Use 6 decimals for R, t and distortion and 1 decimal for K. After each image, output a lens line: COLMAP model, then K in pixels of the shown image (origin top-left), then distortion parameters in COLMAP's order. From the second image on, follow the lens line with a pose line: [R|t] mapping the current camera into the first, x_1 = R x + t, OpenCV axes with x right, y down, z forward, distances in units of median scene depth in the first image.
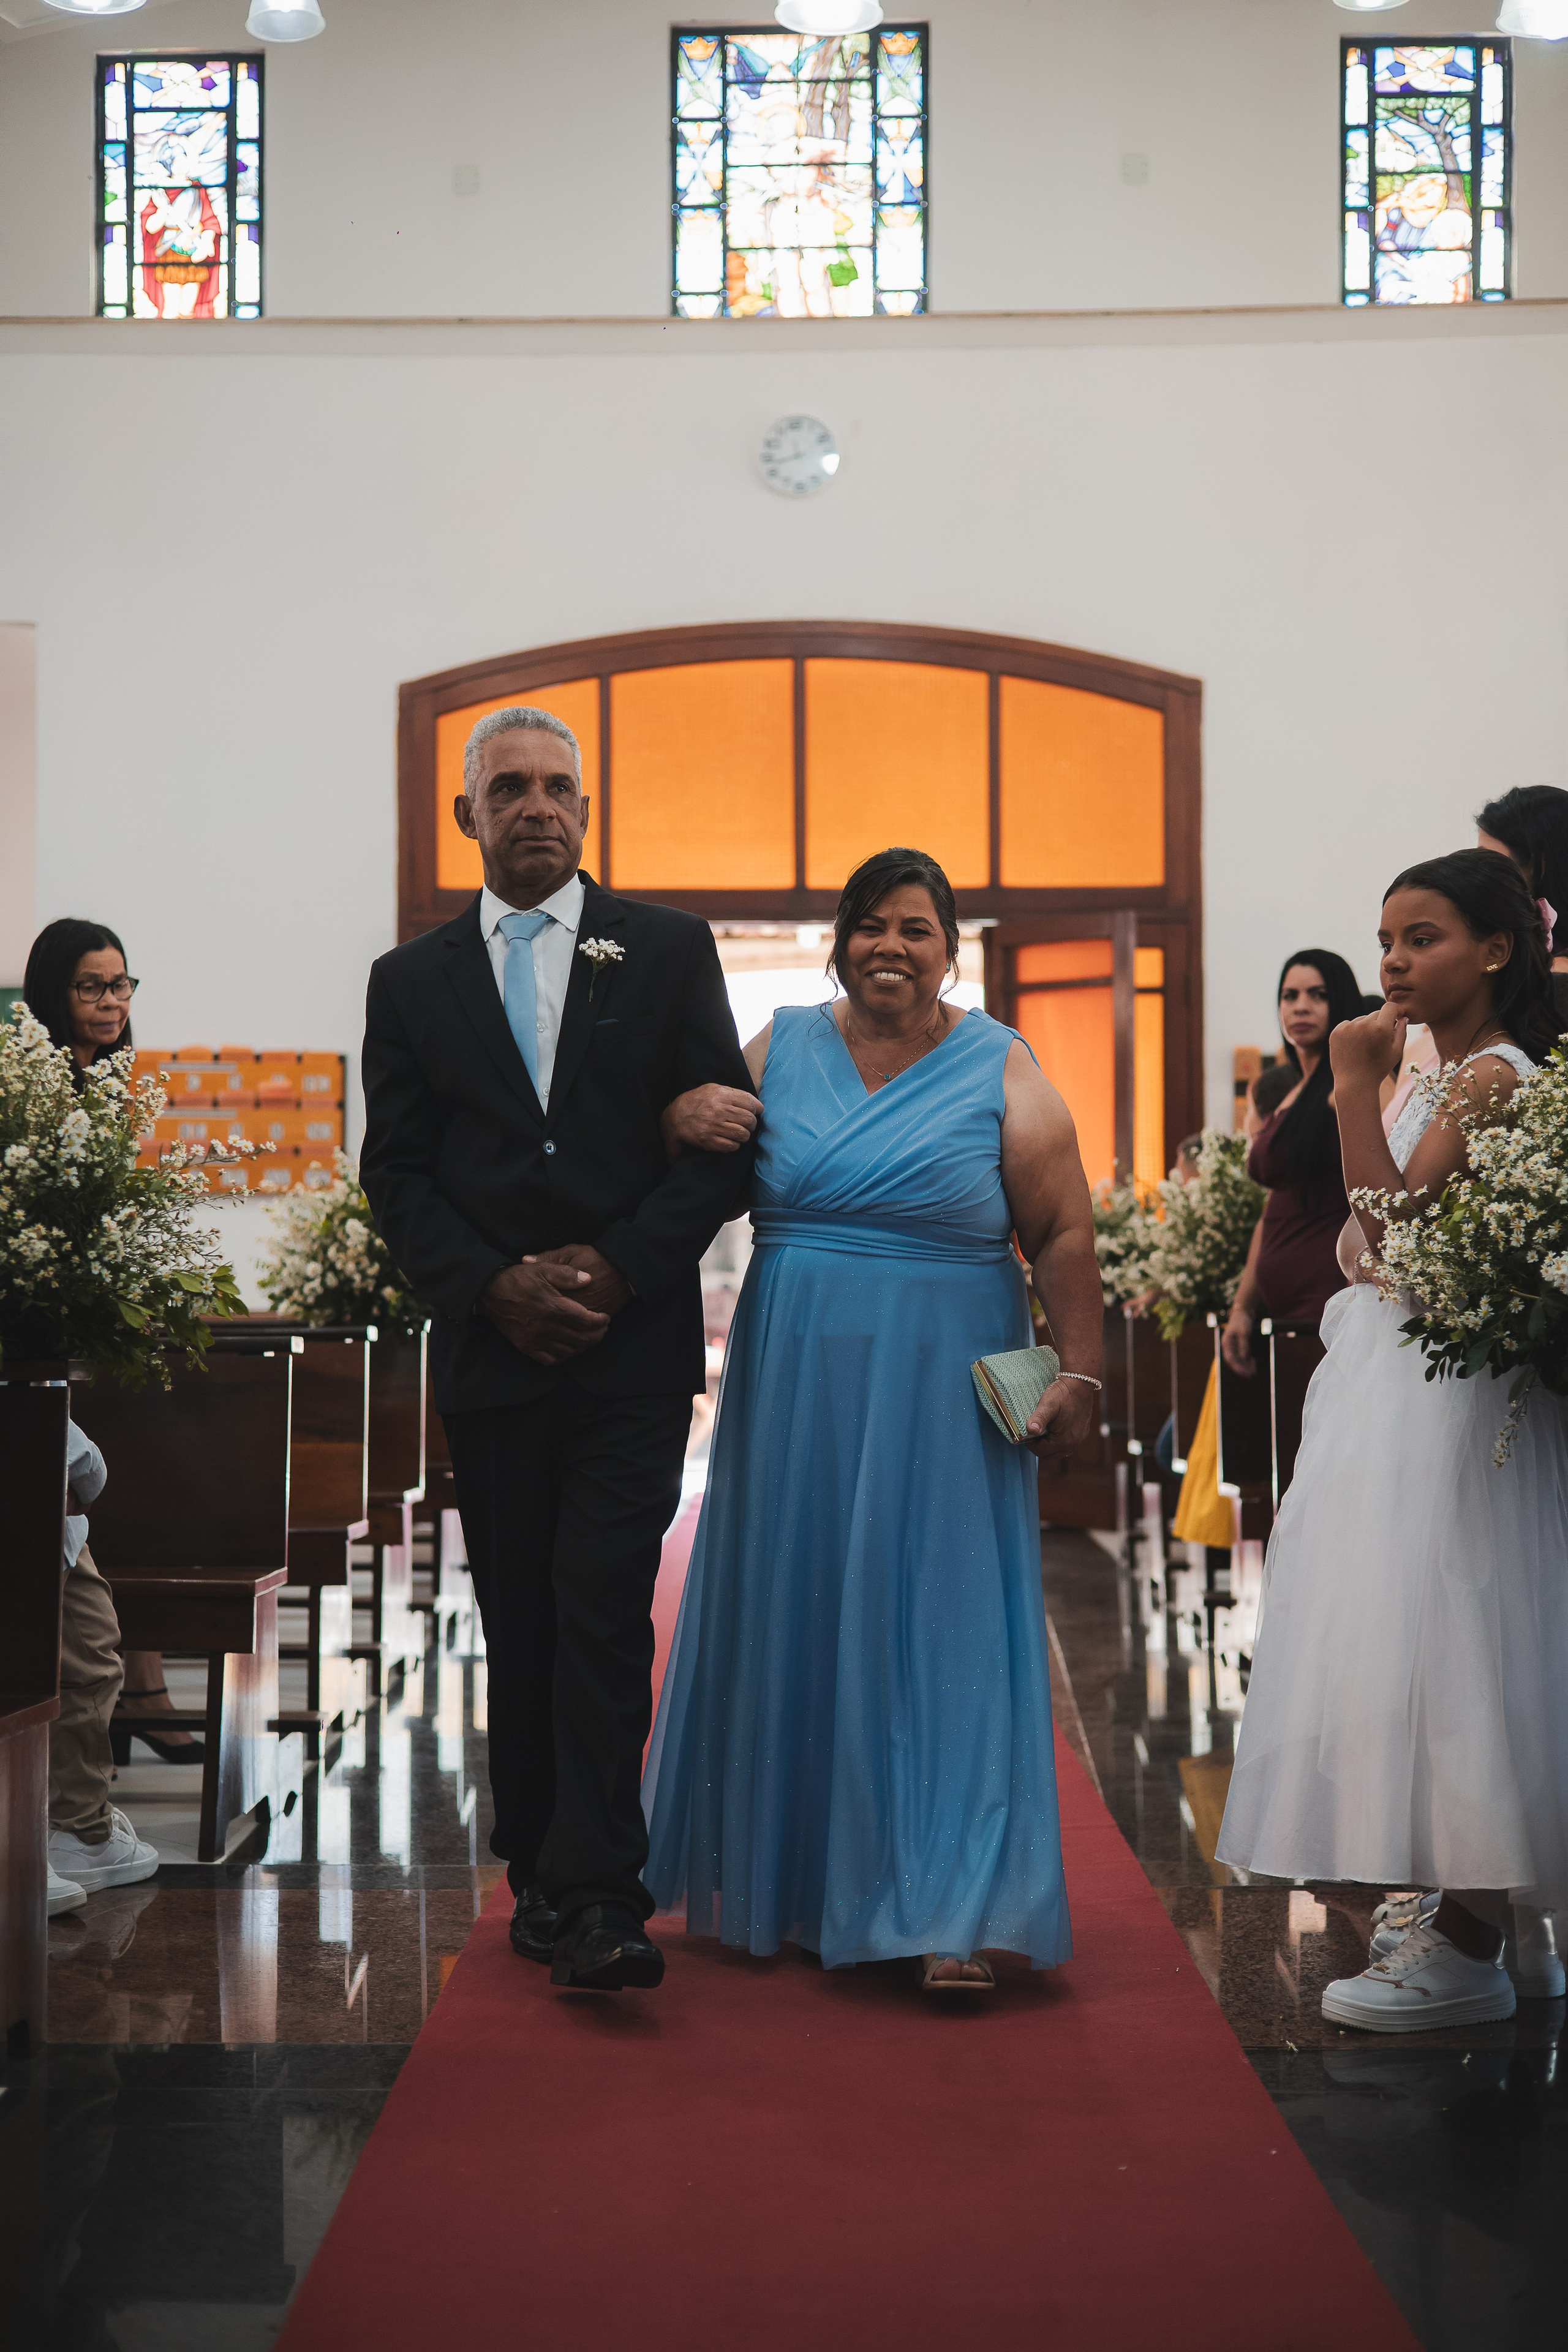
lens RADIAL K [[3401.9, 0, 770.6], [0, 3401.9, 1173.7], [0, 0, 1]] dist [0.079654, -0.283576]
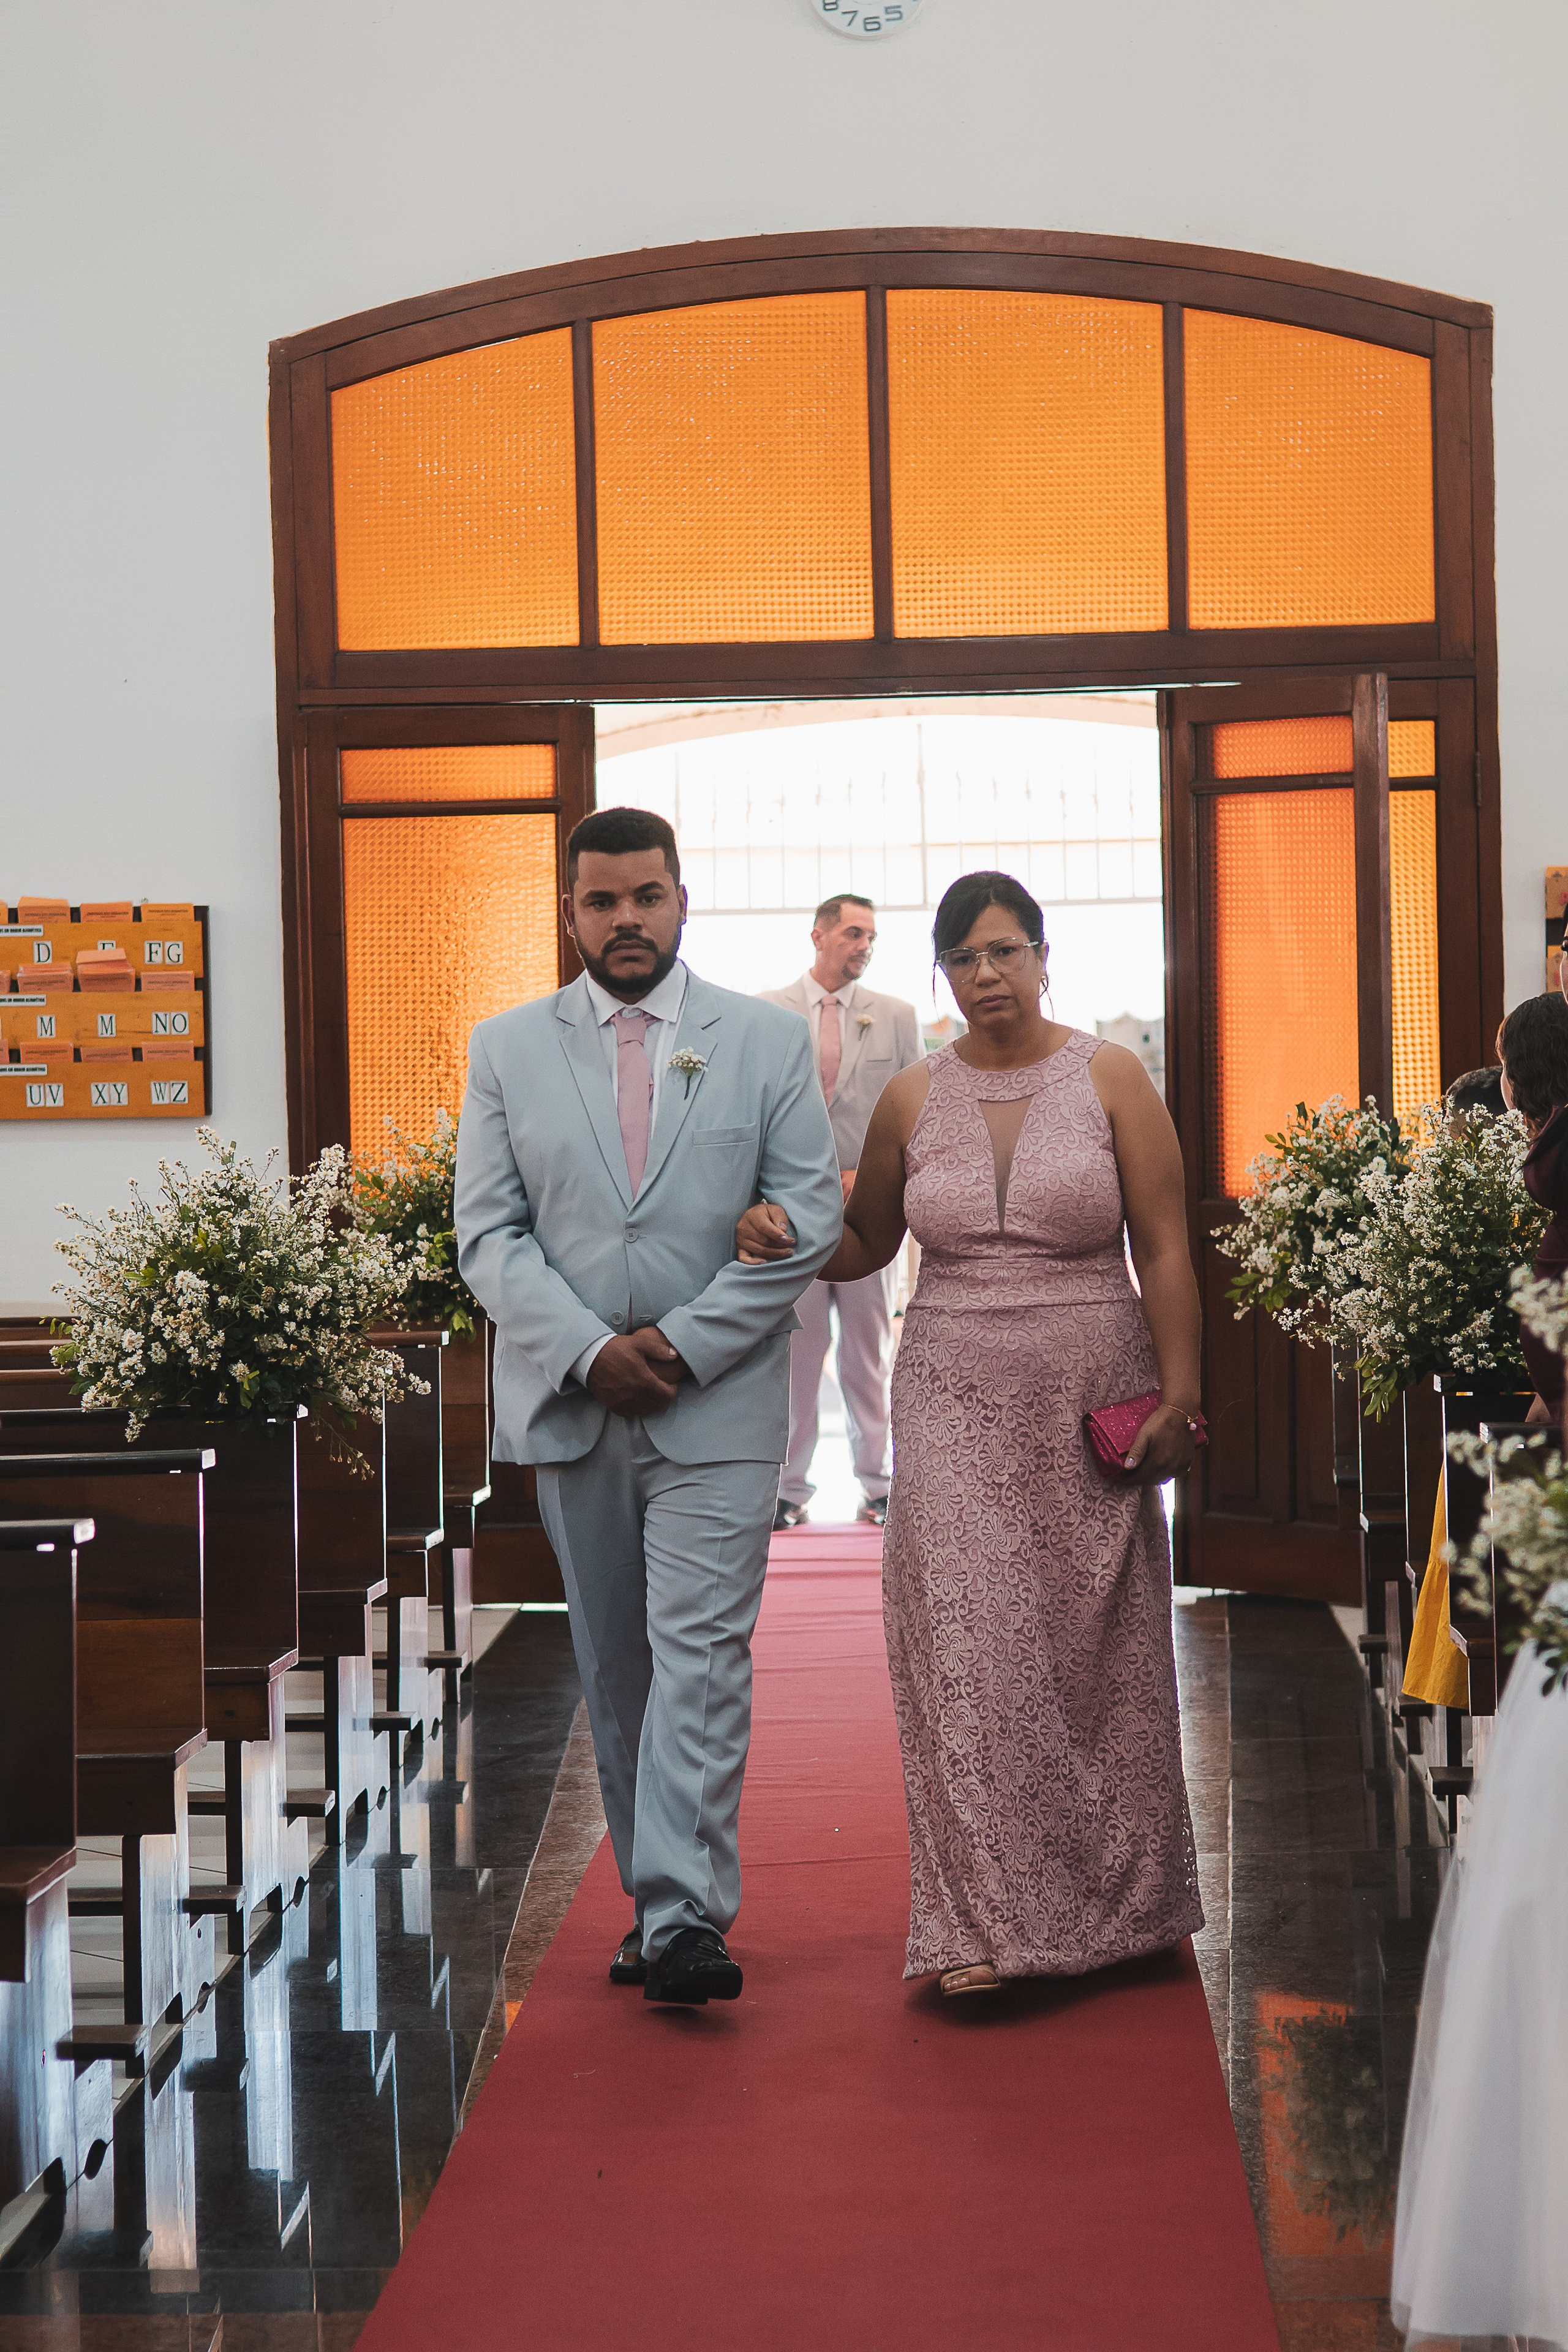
lens RADIAL K [[5500.0, 0, 784.0], [0, 5500.0, 1176.0], [0, 0, 1]] dist [0.068790, -0.223075]
pose [[0.999162, -0.018731, -0.036386, 0.026069], [0.021027, 0.997744, 0.063752, -0.048171], [0.035110, -0.064463, 0.997302, -0.072370]]
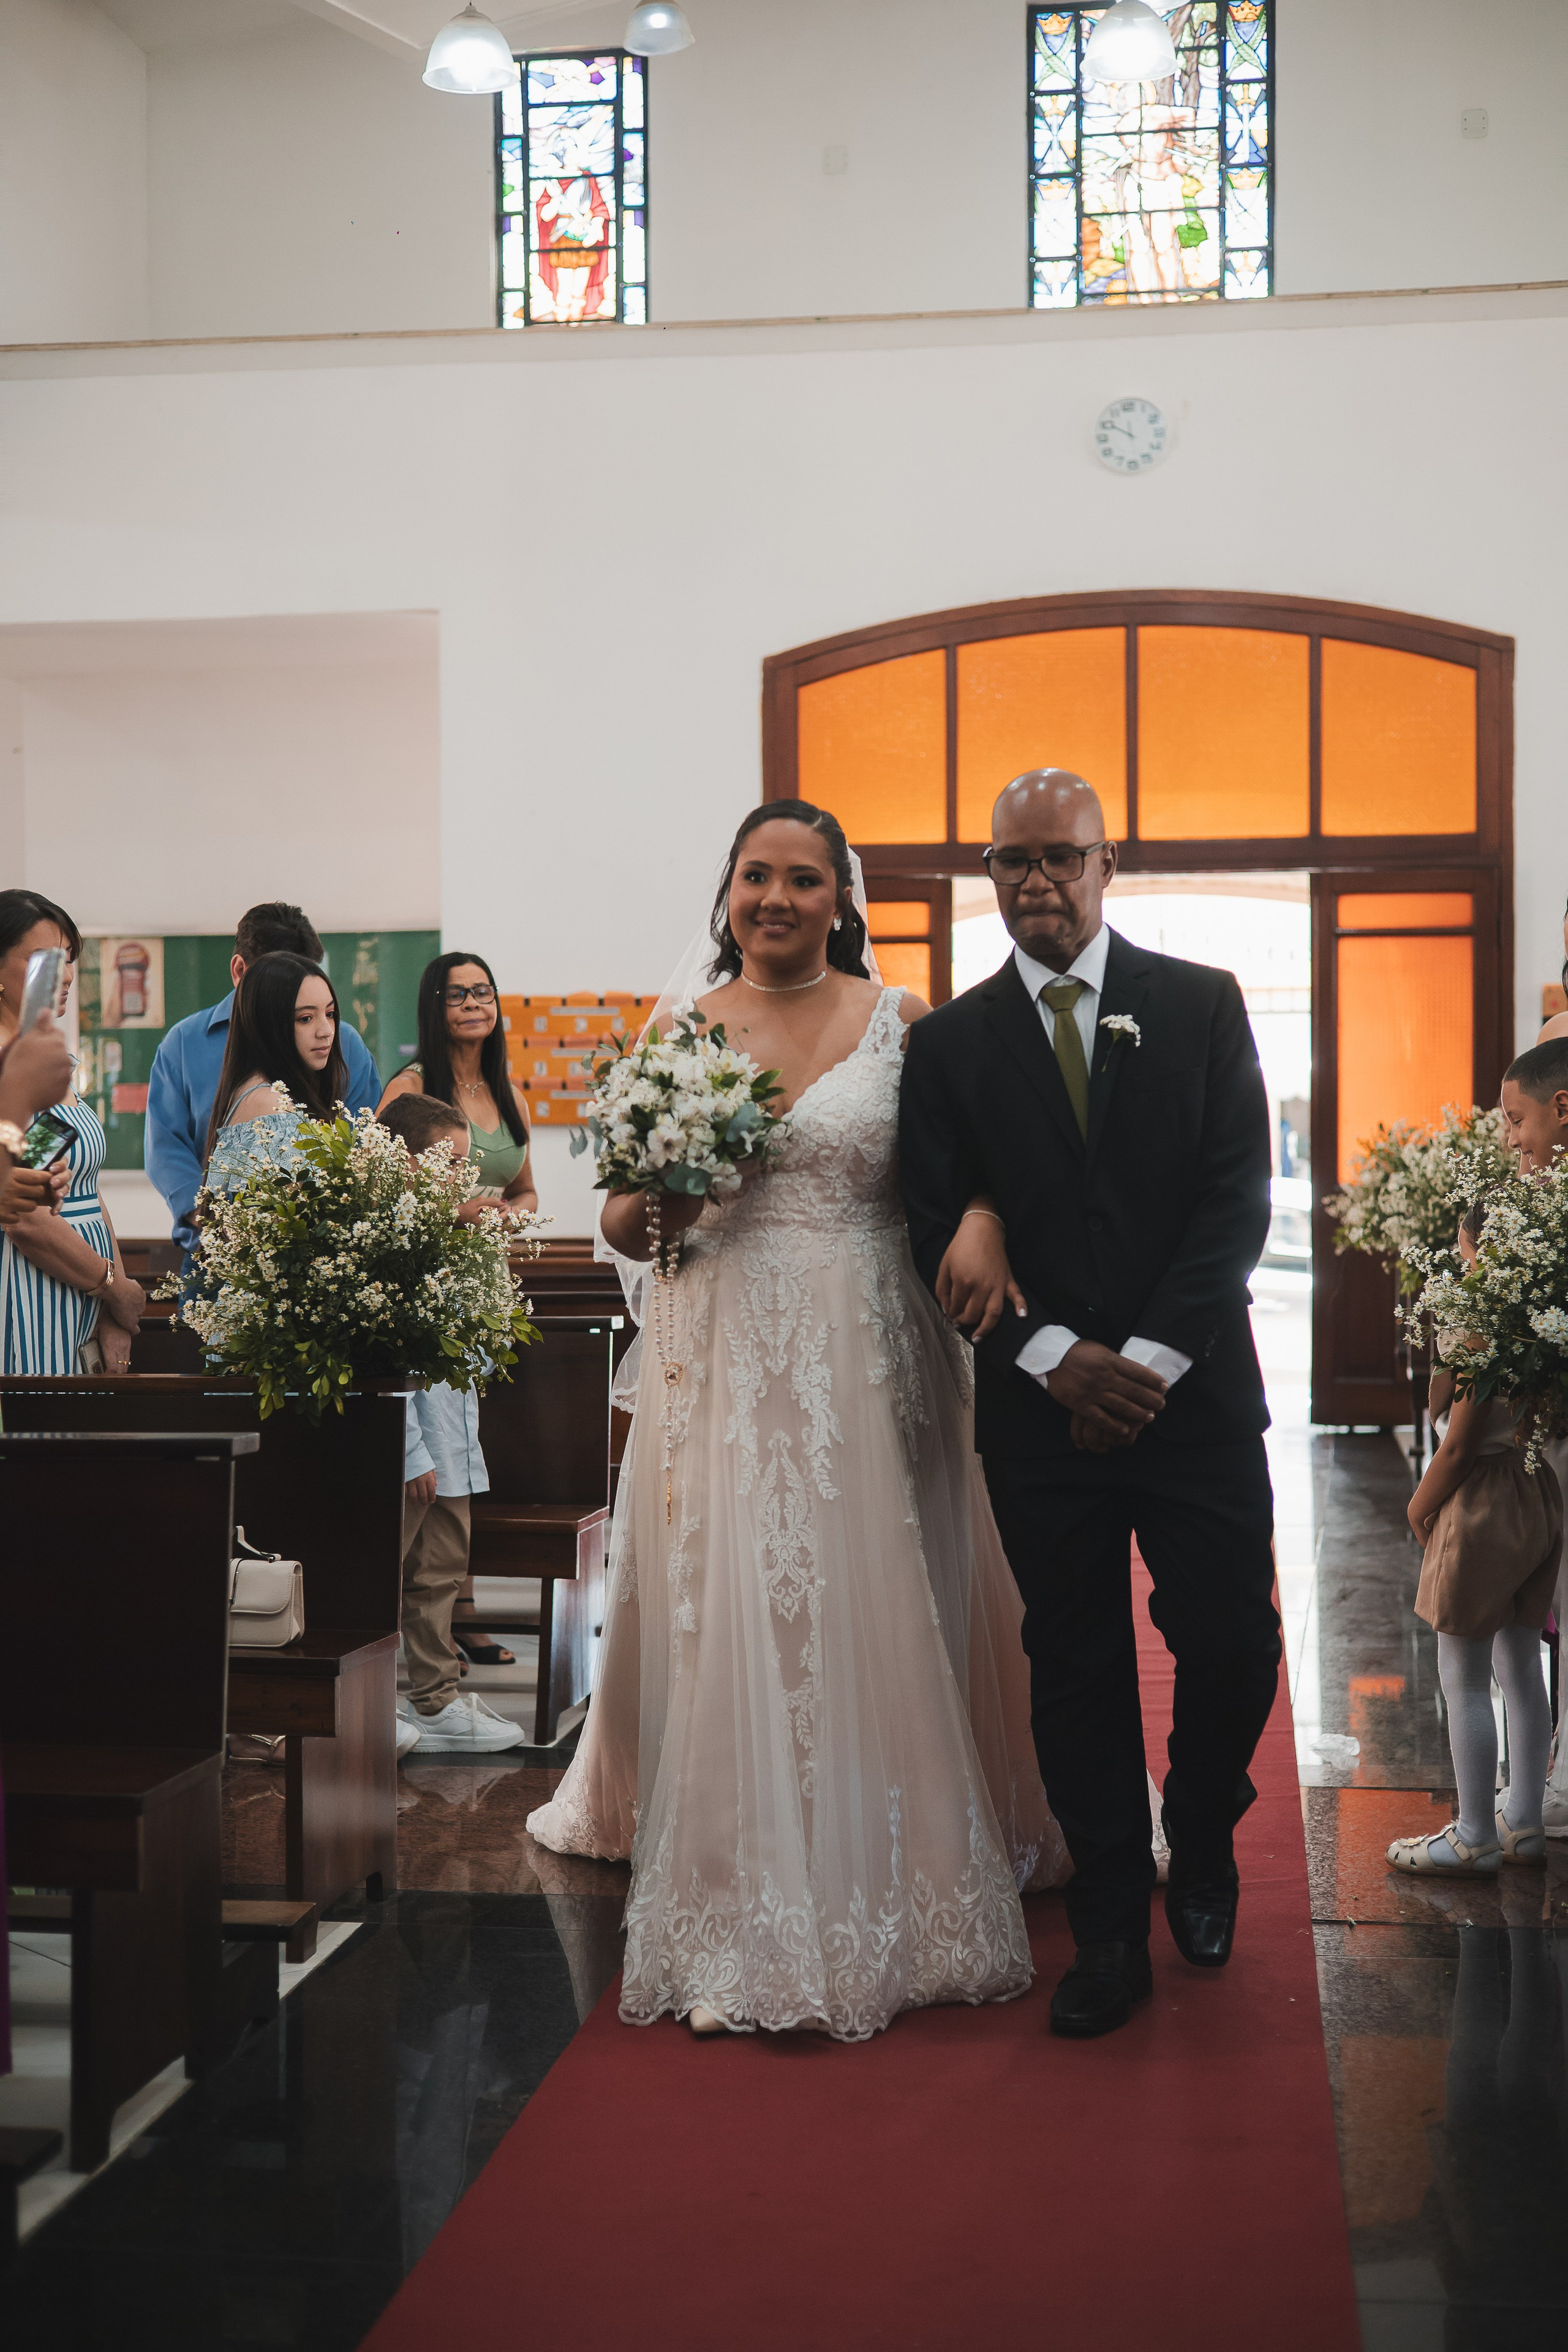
lens RADIAL K [[3463.0, 0, 762.6], [0, 3463.0, 1173.2], [0, 0, 1]] dist [0.089642, -0.289490]
pose [[0.990985, -0.000110, -0.133976, 0.039698], [0.006521, 0.998854, 0.047412, -0.031196], [0.133817, -0.047858, 0.989850, -0.108804]]
